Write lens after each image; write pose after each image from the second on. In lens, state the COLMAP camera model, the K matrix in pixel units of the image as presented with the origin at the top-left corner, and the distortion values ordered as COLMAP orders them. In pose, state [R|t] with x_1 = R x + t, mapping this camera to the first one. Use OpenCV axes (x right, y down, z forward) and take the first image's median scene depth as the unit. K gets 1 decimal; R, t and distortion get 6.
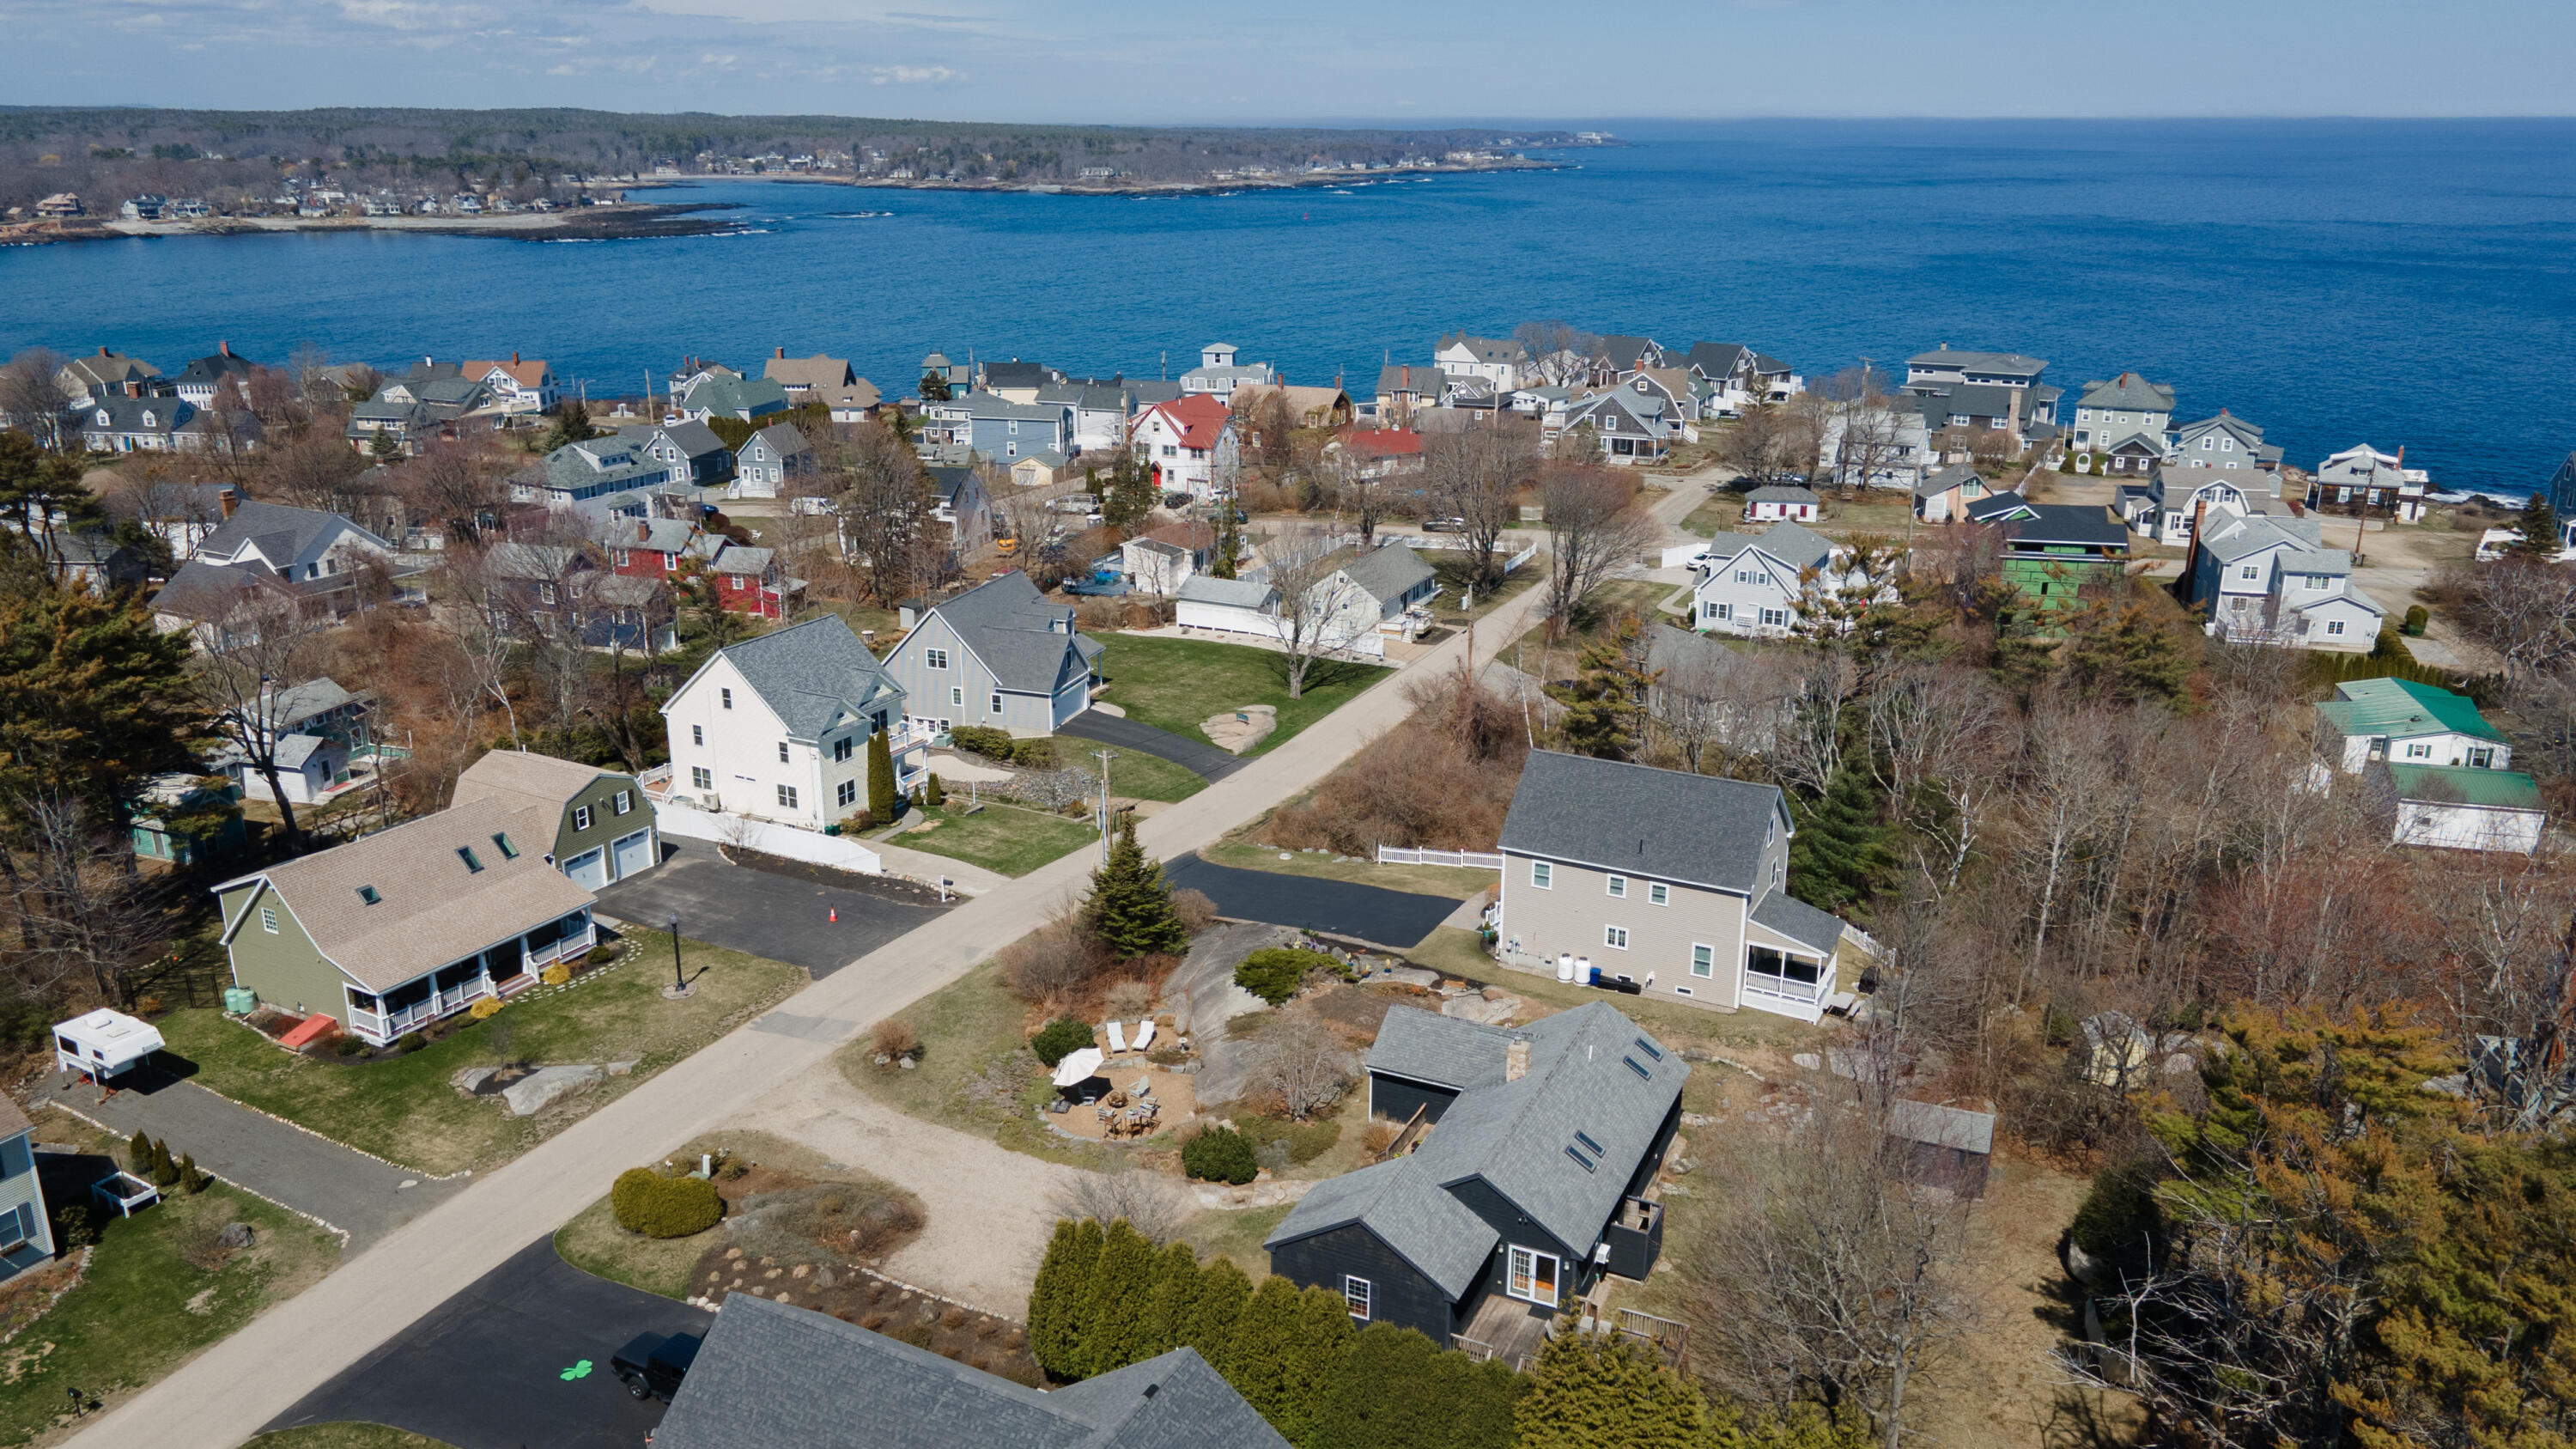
lens RADIAL K [[1877.6, 0, 1288.0], [0, 1877.6, 724.5], [0, 0, 1]] dist [0.024885, 0.037491]
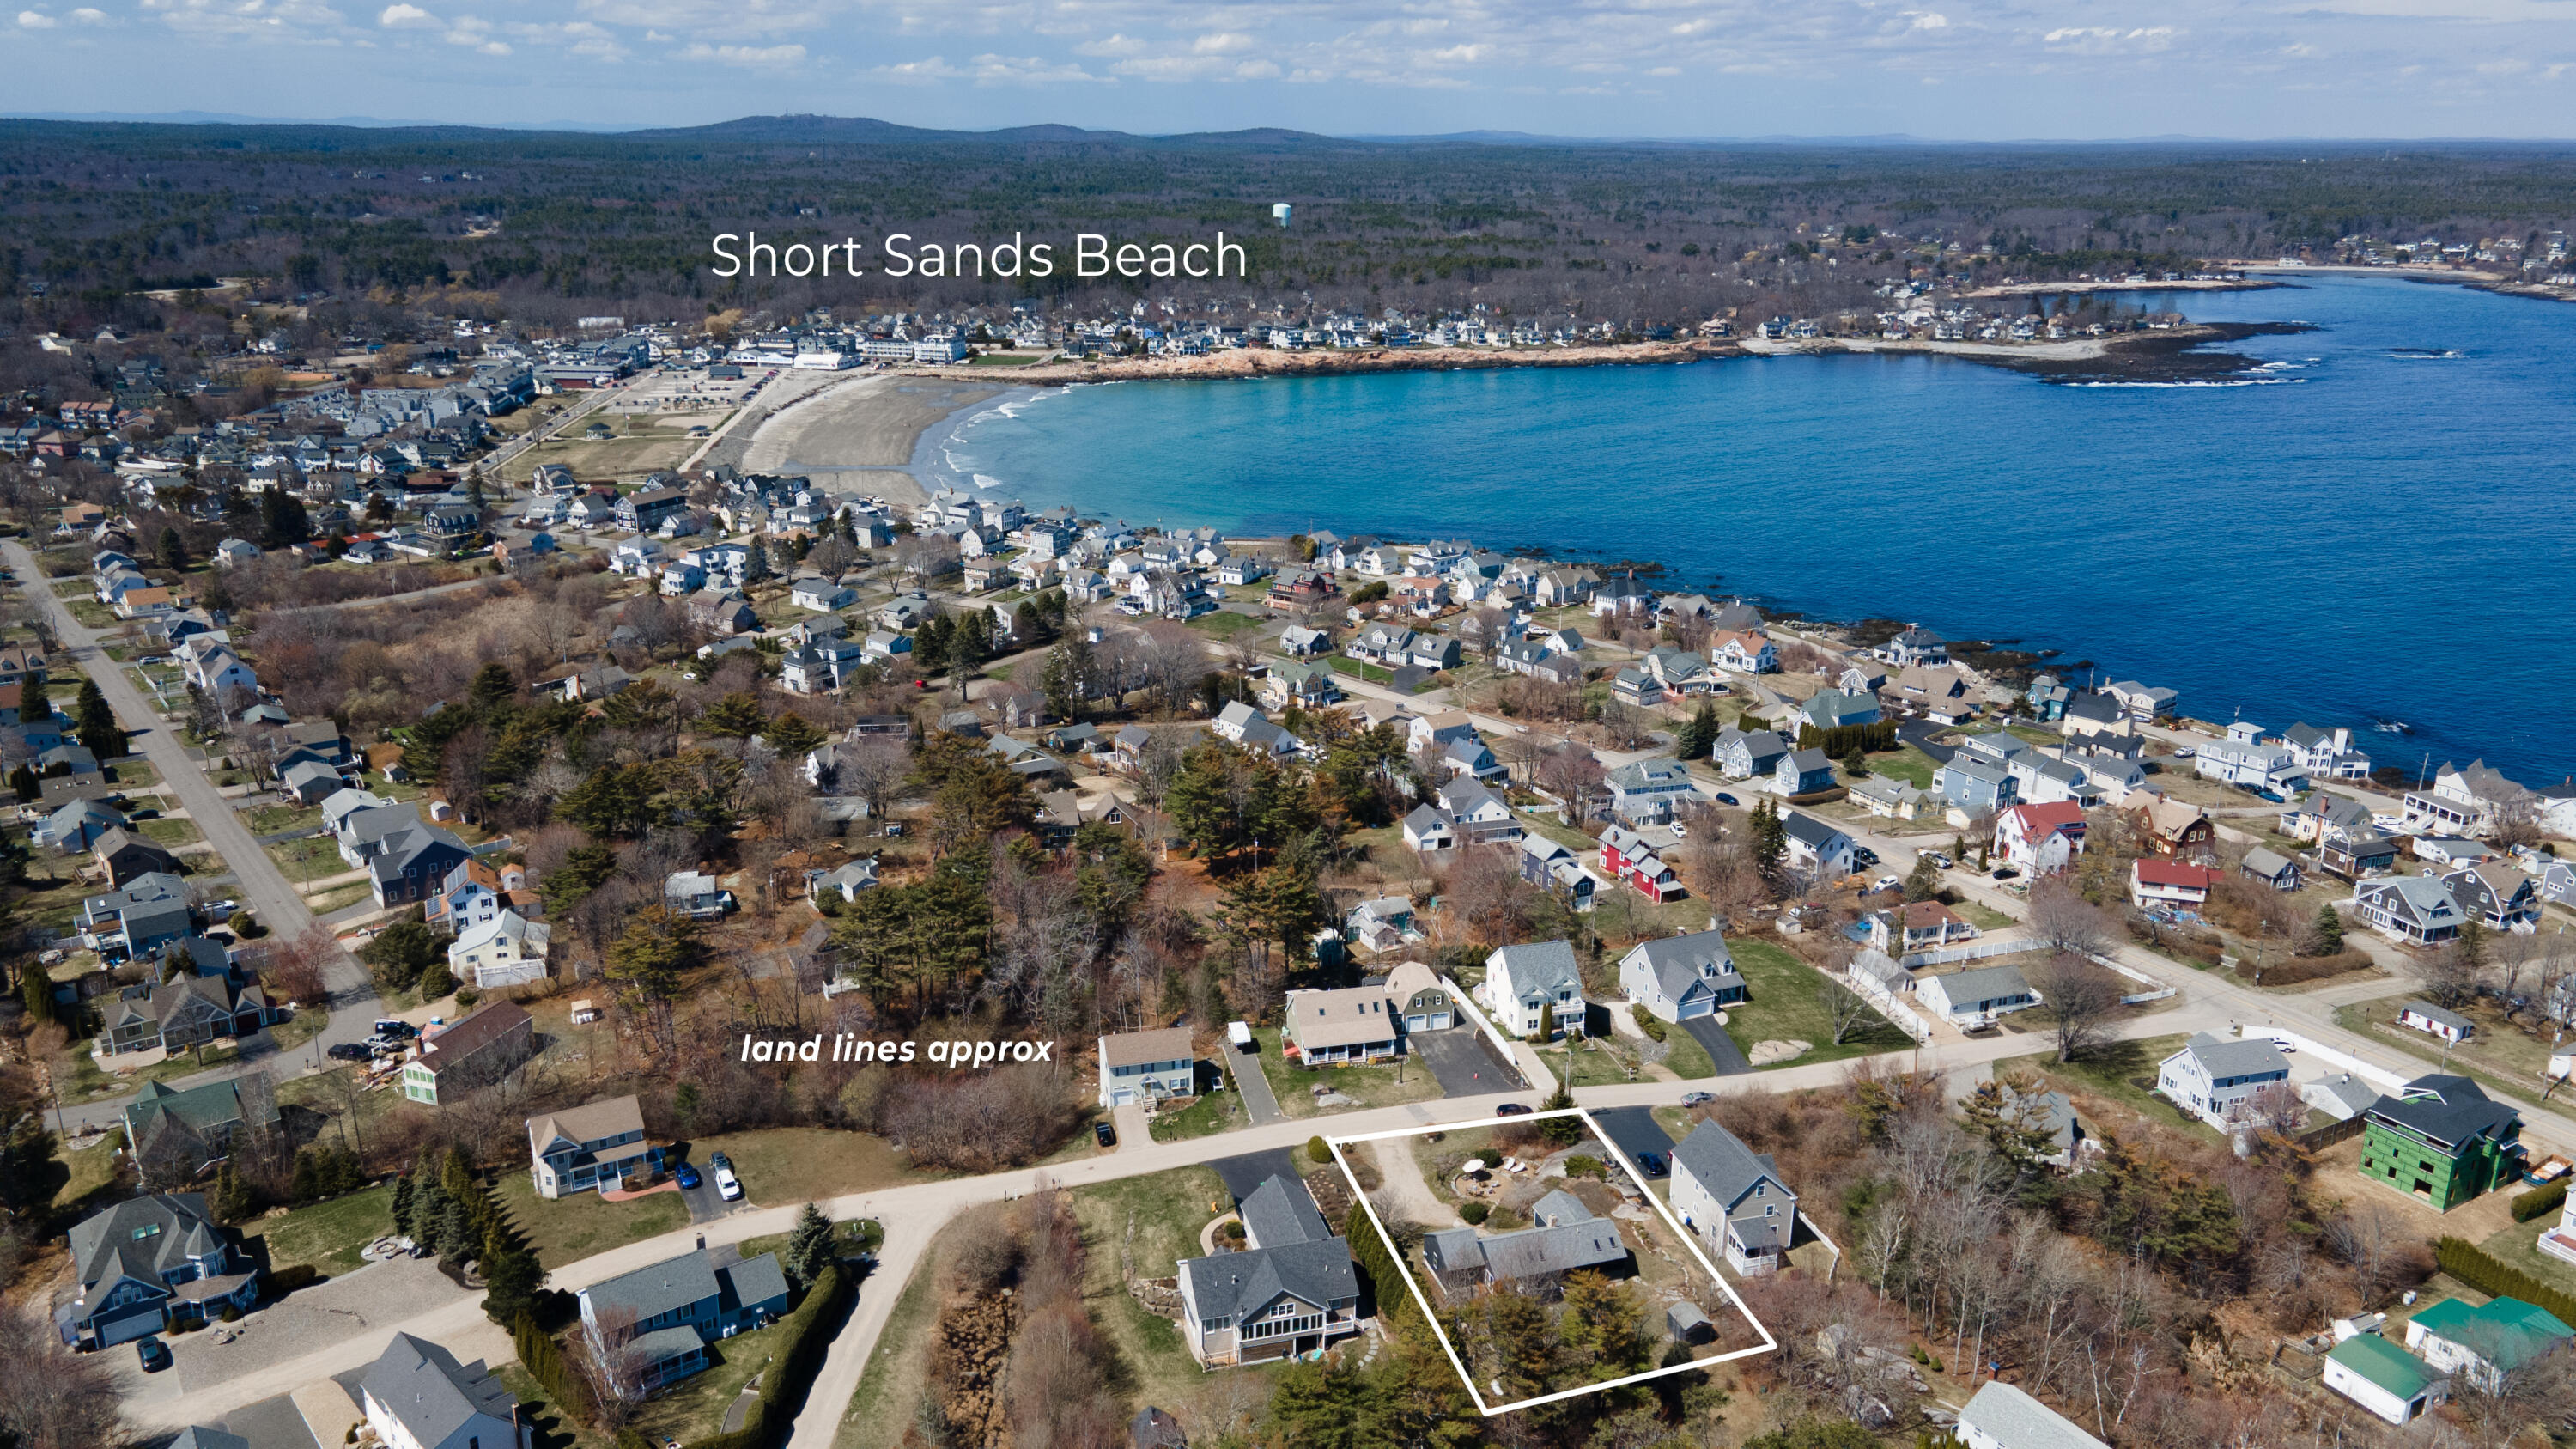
lens RADIAL K [[1916.4, 0, 1295.2], [0, 1916.4, 718.0], [0, 0, 1]] dist [0.038231, -0.003281]
pose [[0.677019, 0.227432, -0.699943, 0.552644], [-0.227966, 0.969084, 0.094383, -0.236779], [0.699769, 0.095665, 0.707934, -0.435445]]
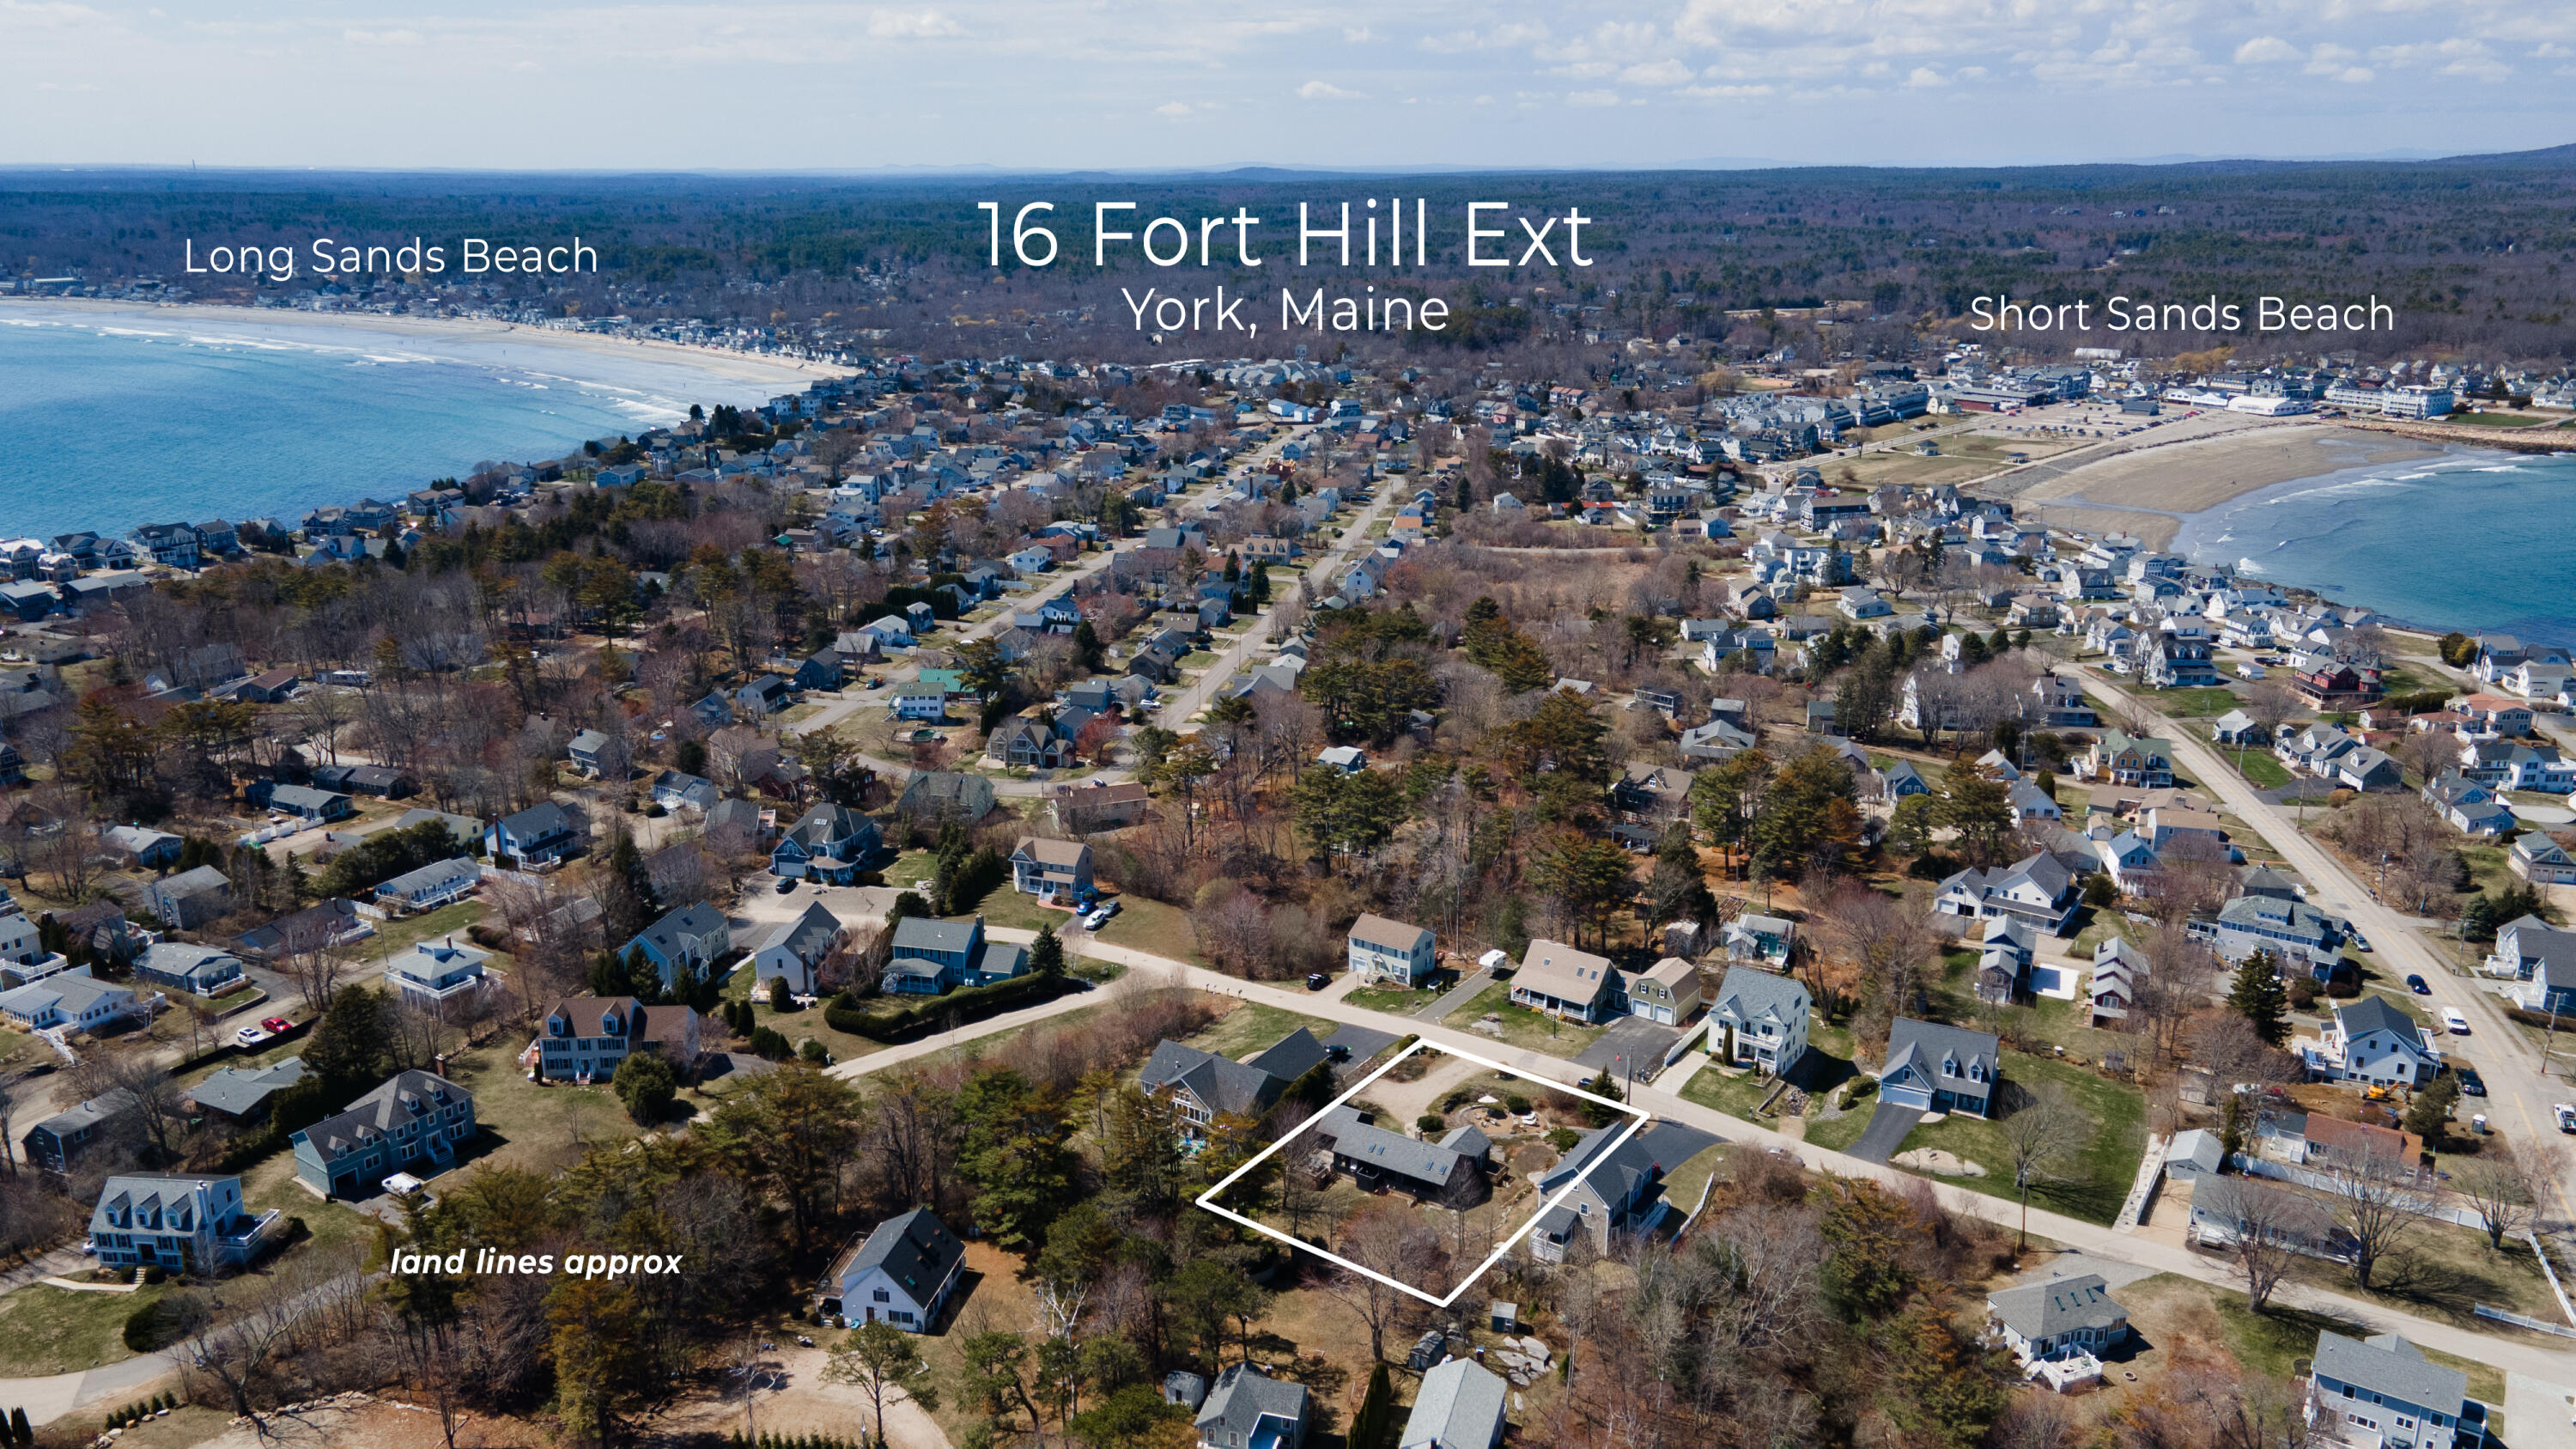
lens RADIAL K [[1916.4, 0, 1295.2], [0, 1916.4, 718.0], [0, 0, 1]] dist [0.038231, -0.003281]
pose [[-0.145910, 0.282743, -0.948033, 0.990825], [-0.281225, 0.906900, 0.313758, -0.463101], [0.948485, 0.312391, -0.052811, 0.255632]]
